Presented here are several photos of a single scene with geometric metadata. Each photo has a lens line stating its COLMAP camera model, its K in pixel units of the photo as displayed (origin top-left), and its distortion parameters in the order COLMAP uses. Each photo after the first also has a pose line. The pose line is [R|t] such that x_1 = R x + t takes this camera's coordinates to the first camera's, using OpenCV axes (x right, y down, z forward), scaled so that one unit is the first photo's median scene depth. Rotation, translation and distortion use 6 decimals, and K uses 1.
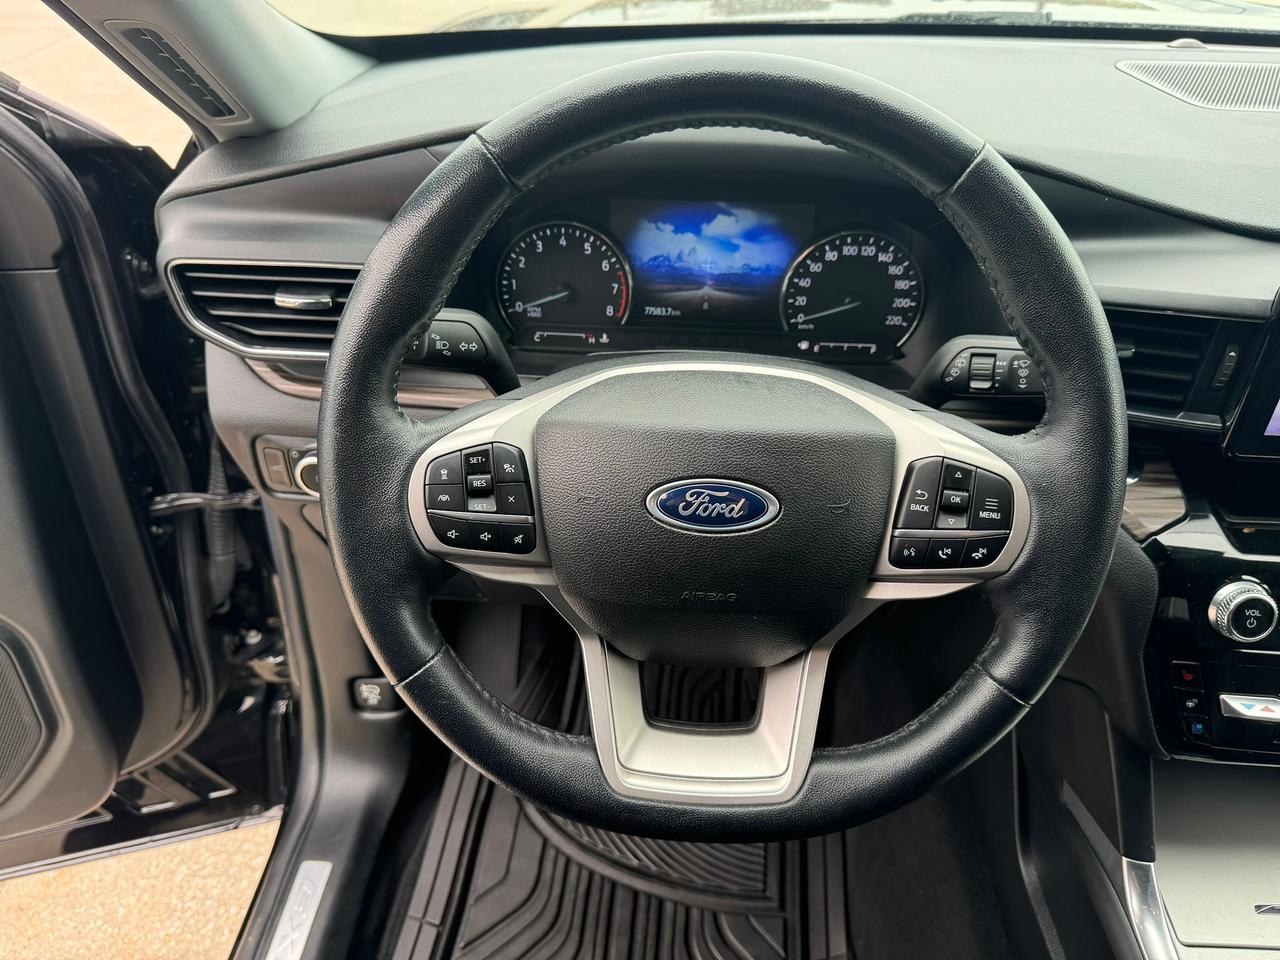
lens RADIAL K [[905.0, 0, 644.6], [0, 905.0, 469.4], [0, 0, 1]] dist [0.012935, -0.012460]
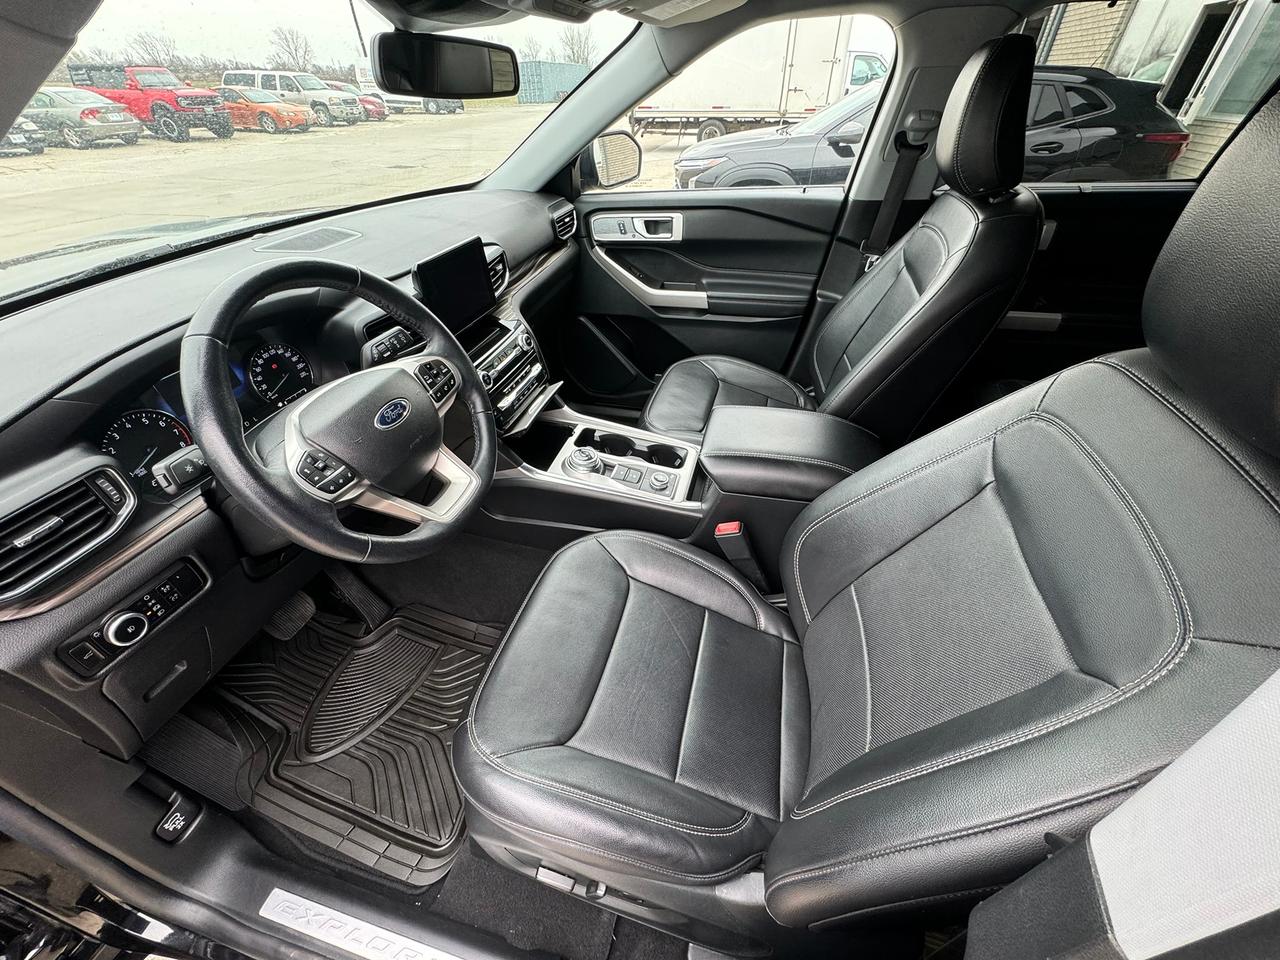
lens RADIAL K [[513.4, 0, 633.3], [0, 513.4, 477.4], [0, 0, 1]] dist [-0.001729, -0.000407]
pose [[0.205553, -0.608649, 0.766351, -0.788389], [0.599709, 0.697157, 0.392838, 0.001362], [-0.773368, 0.378839, 0.508315, -0.184792]]
